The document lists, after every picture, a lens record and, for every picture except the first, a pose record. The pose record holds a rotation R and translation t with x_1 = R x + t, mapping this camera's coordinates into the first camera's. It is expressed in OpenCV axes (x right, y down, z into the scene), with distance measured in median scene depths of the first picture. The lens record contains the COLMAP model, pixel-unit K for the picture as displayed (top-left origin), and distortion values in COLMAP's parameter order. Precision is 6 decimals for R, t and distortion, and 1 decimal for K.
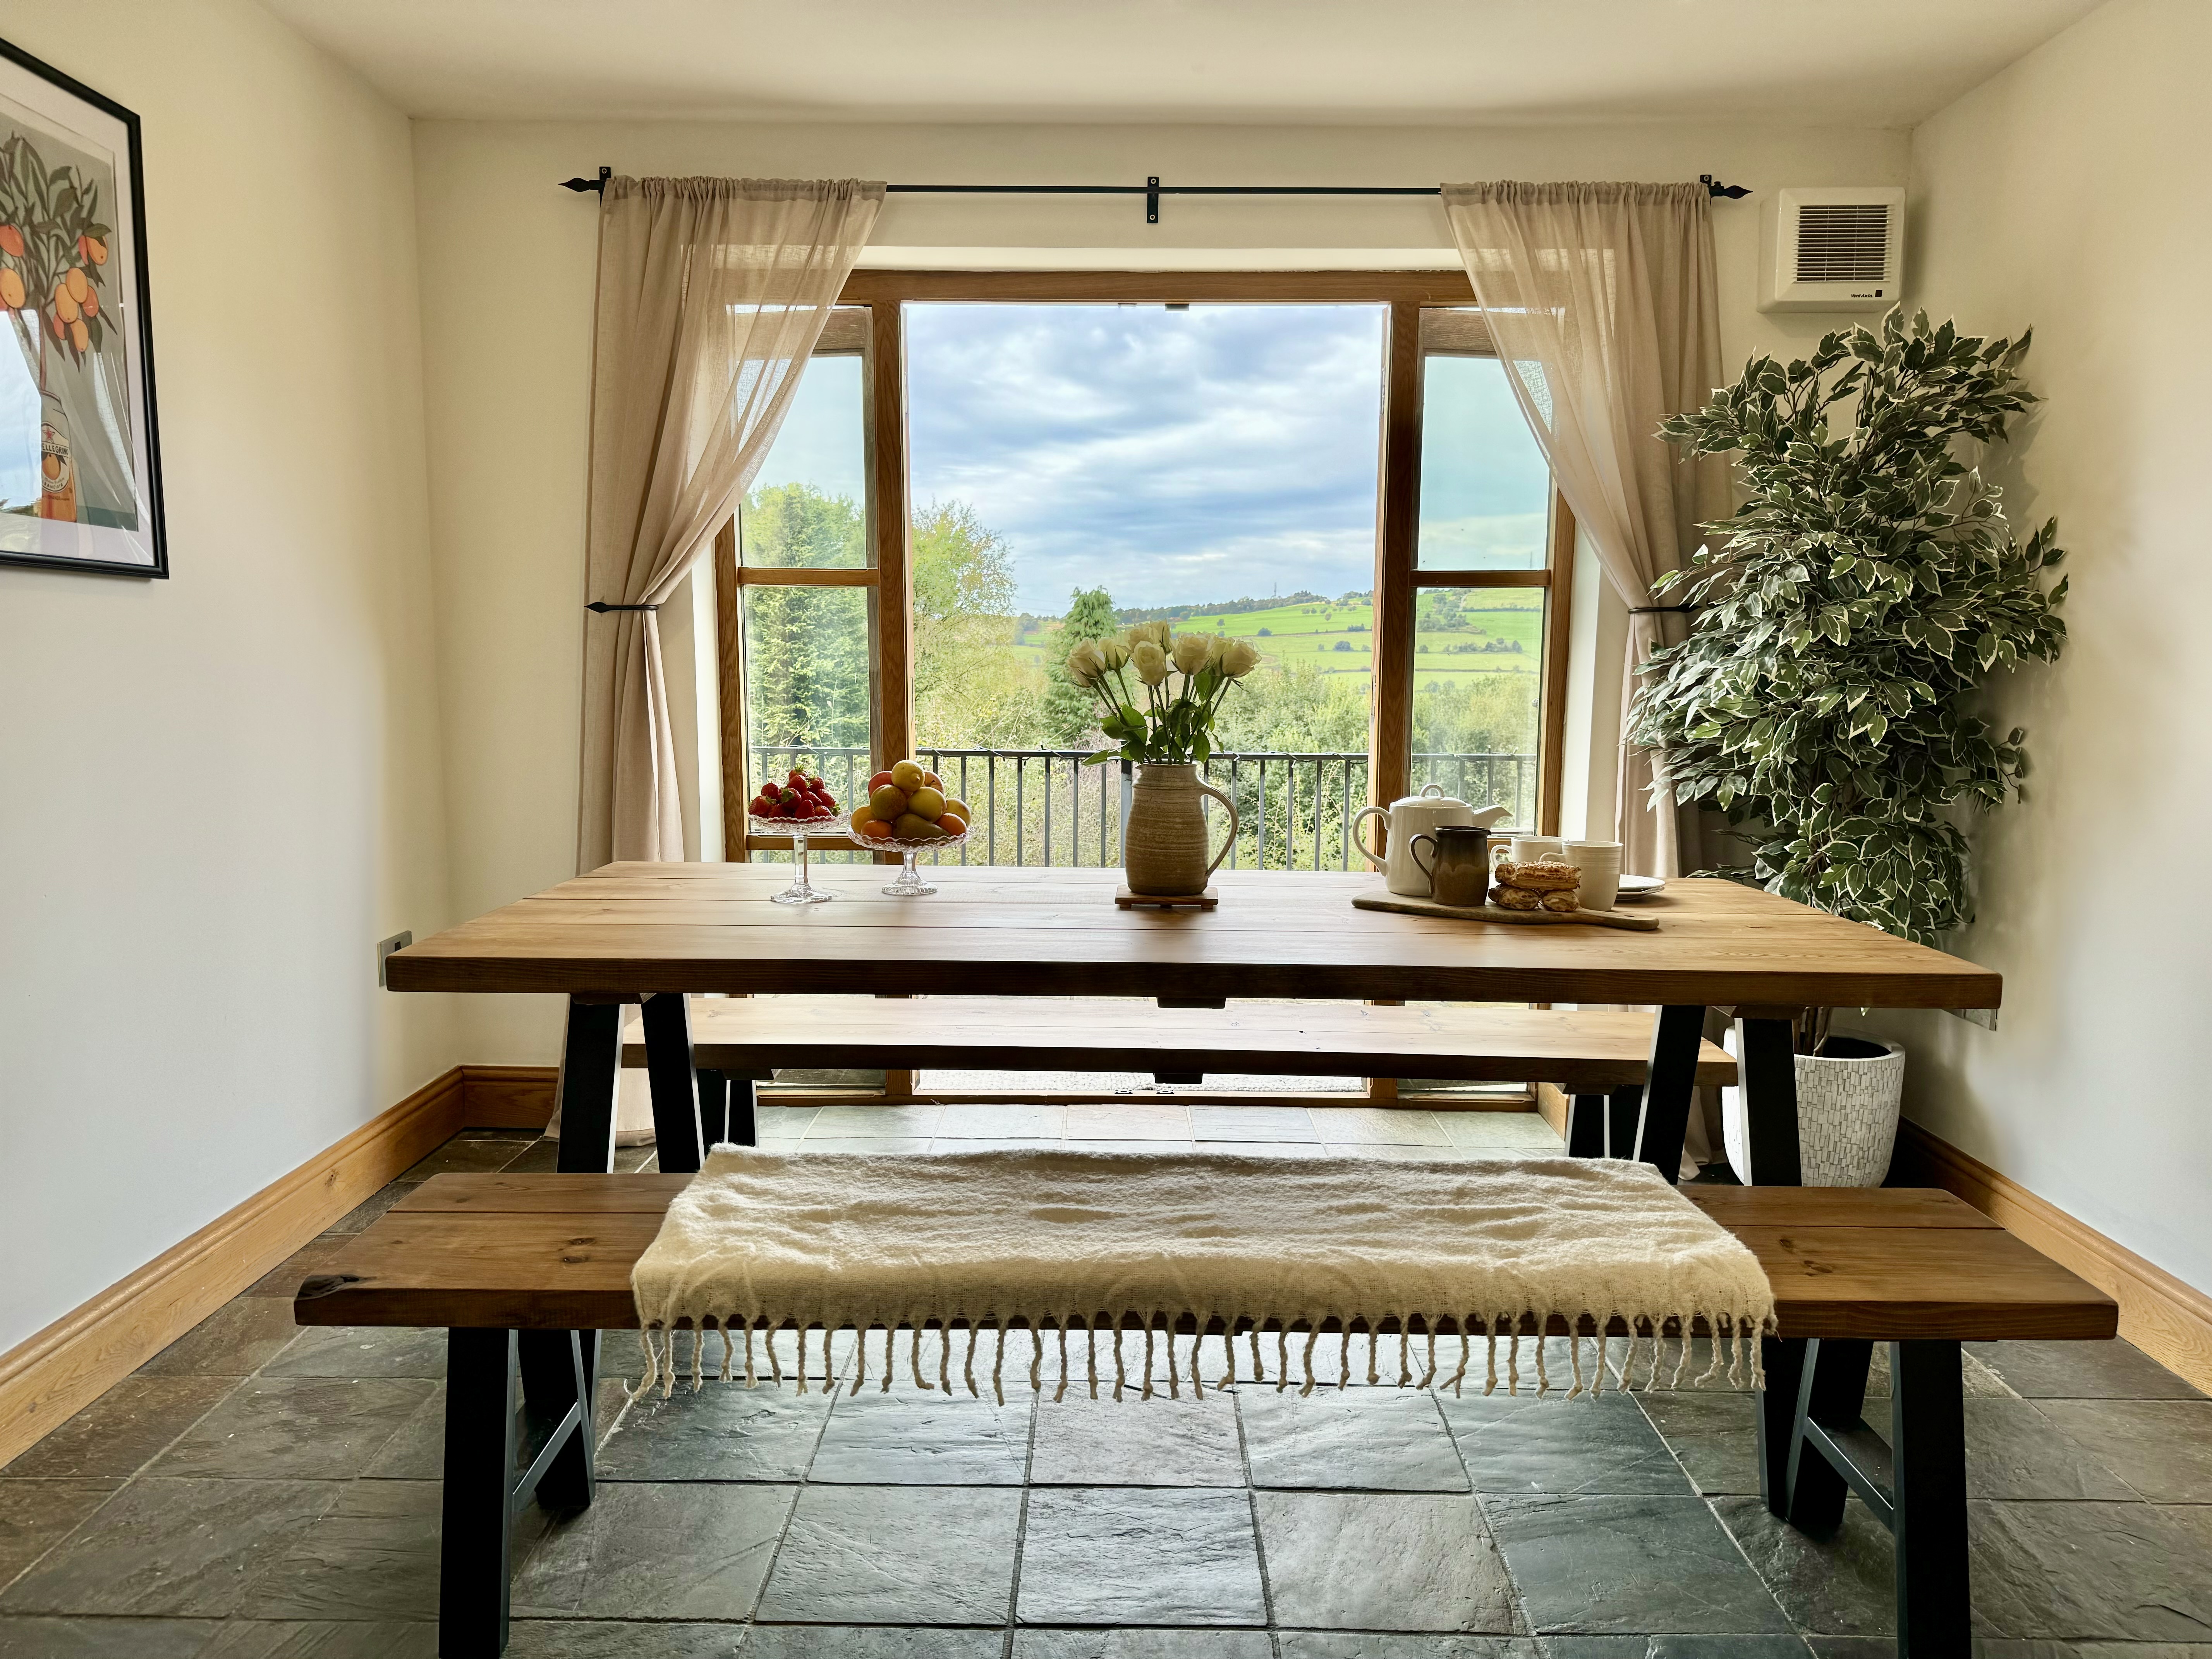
lens RADIAL K [[1551.1, 0, 1105.3], [0, 1551.1, 839.7], [0, 0, 1]] dist [0.018975, -0.017465]
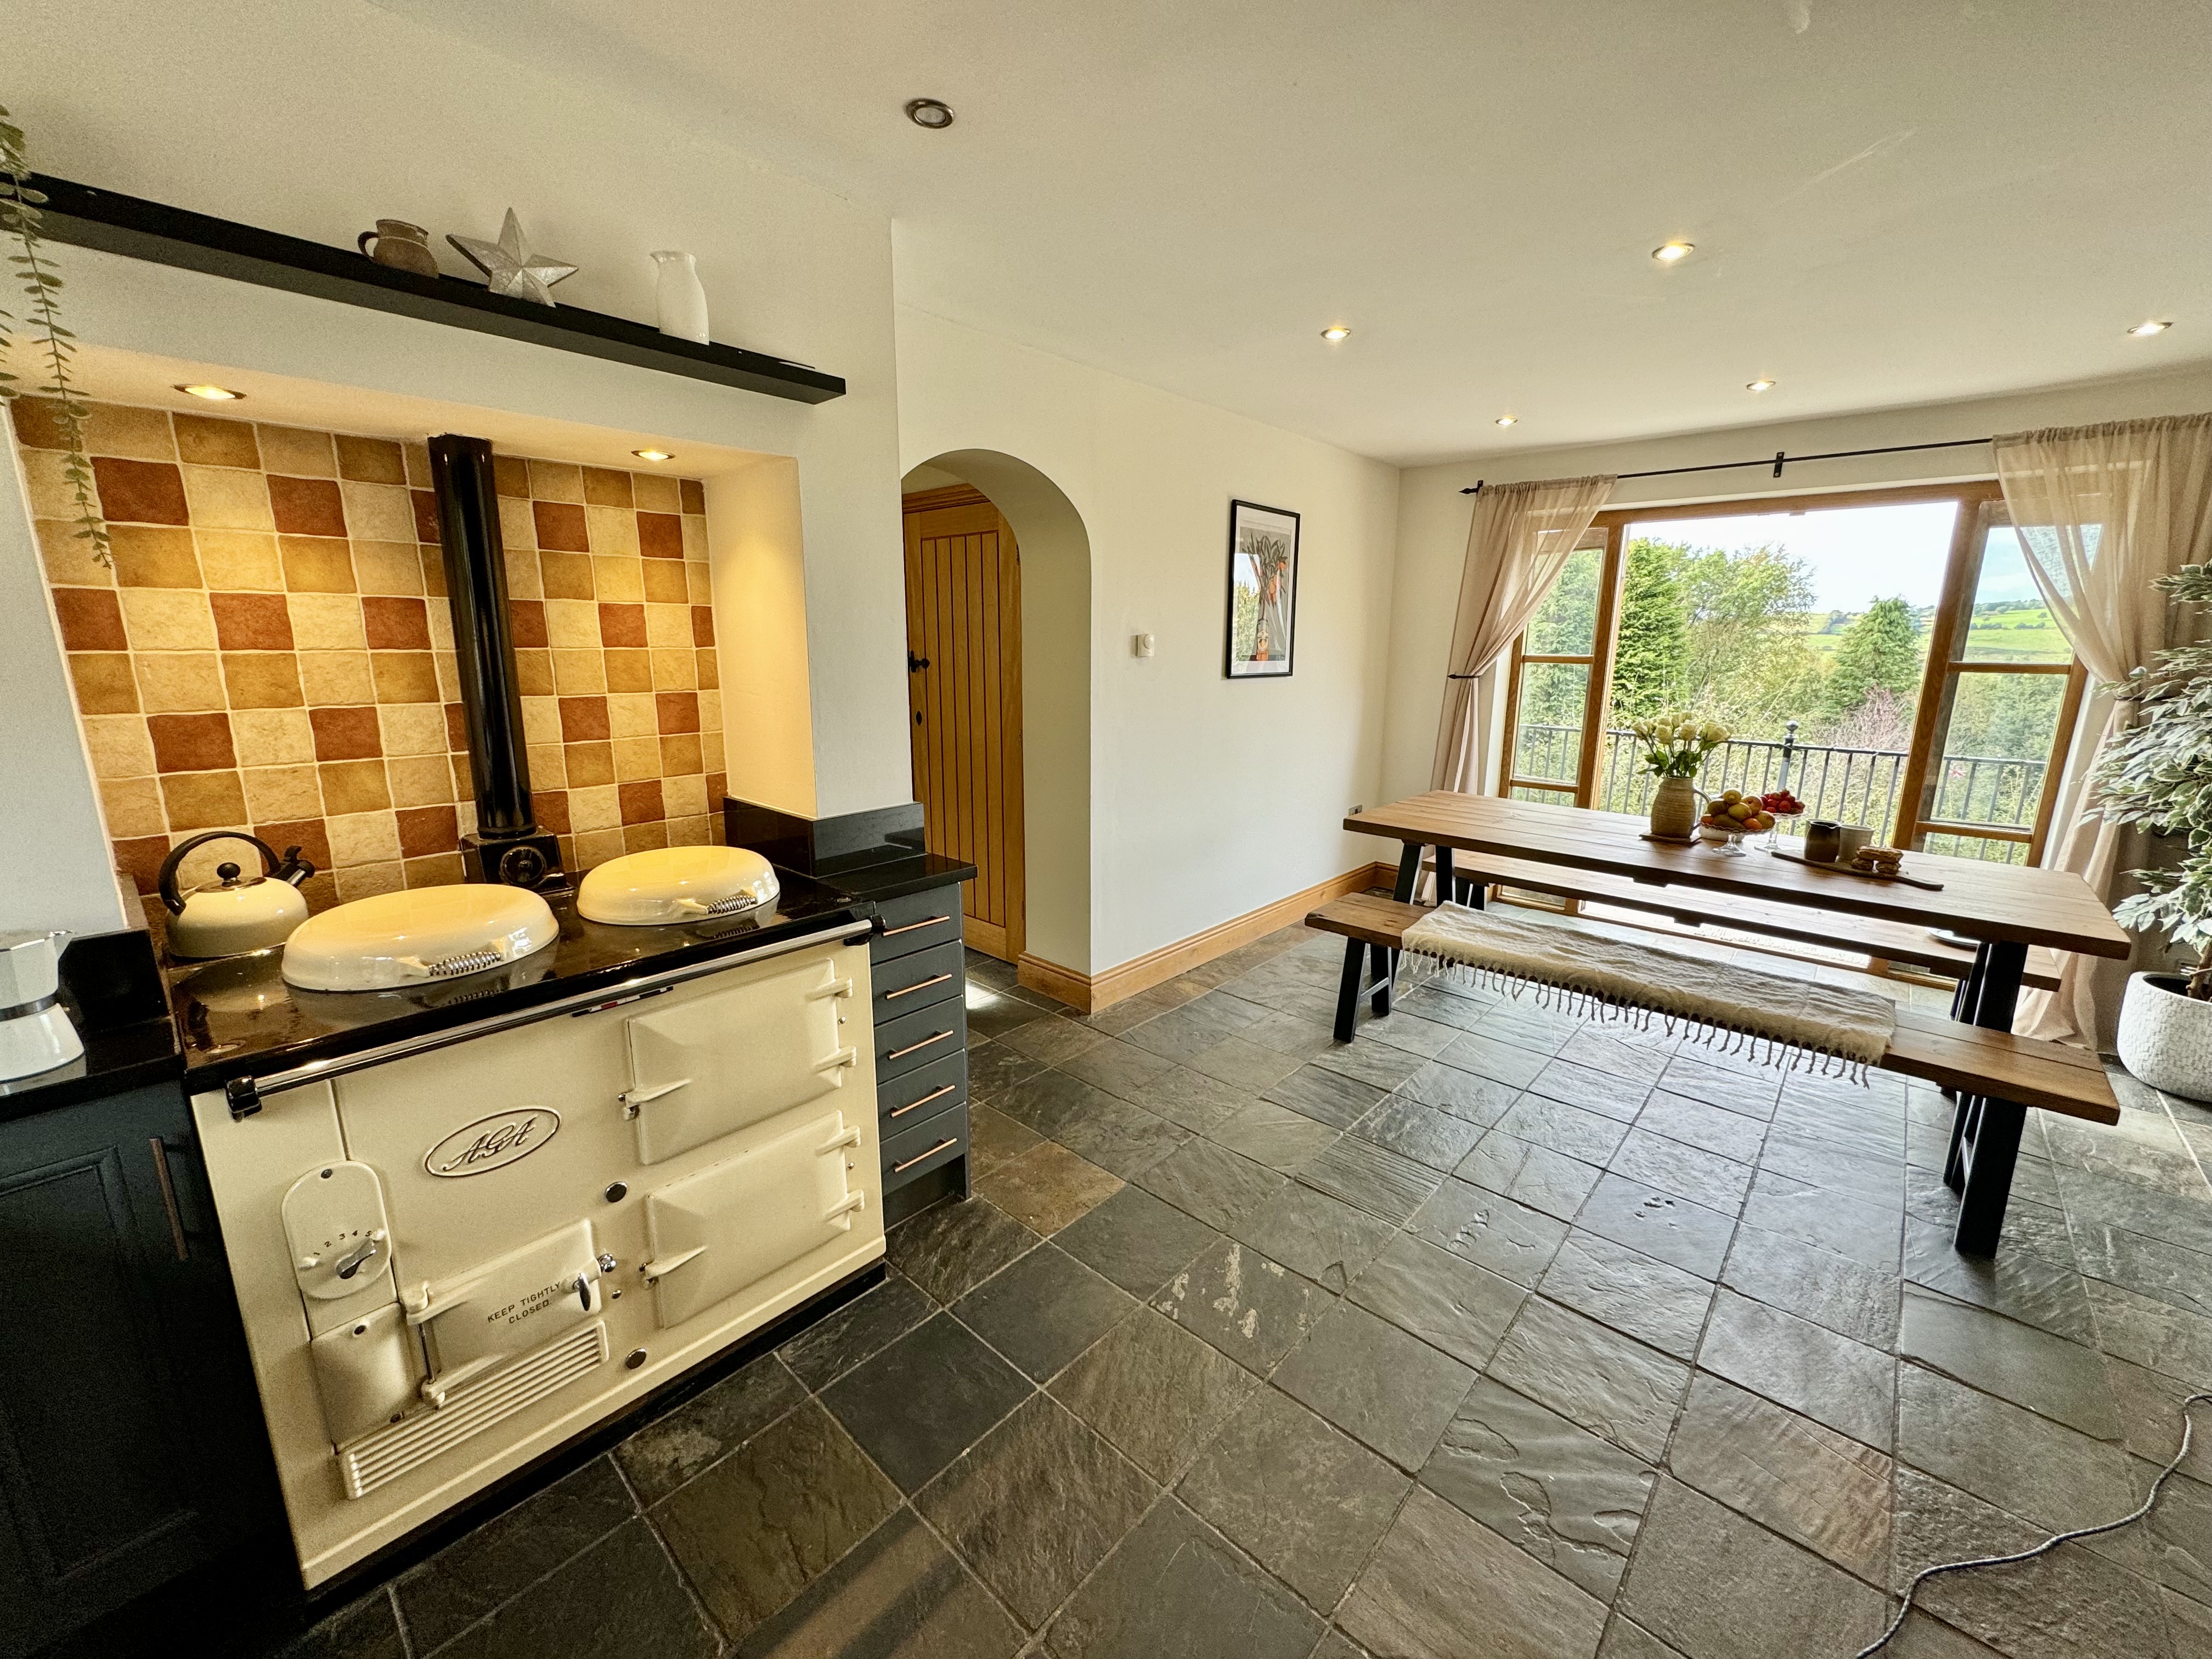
lens RADIAL K [[882.4, 0, 1104.2], [0, 882.4, 826.6], [0, 0, 1]] dist [-0.002327, 0.000188]
pose [[0.744404, 0.138880, -0.653127, 0.221954], [-0.079851, 0.989627, 0.119423, -0.055277], [0.662938, -0.036746, 0.747772, -0.420513]]
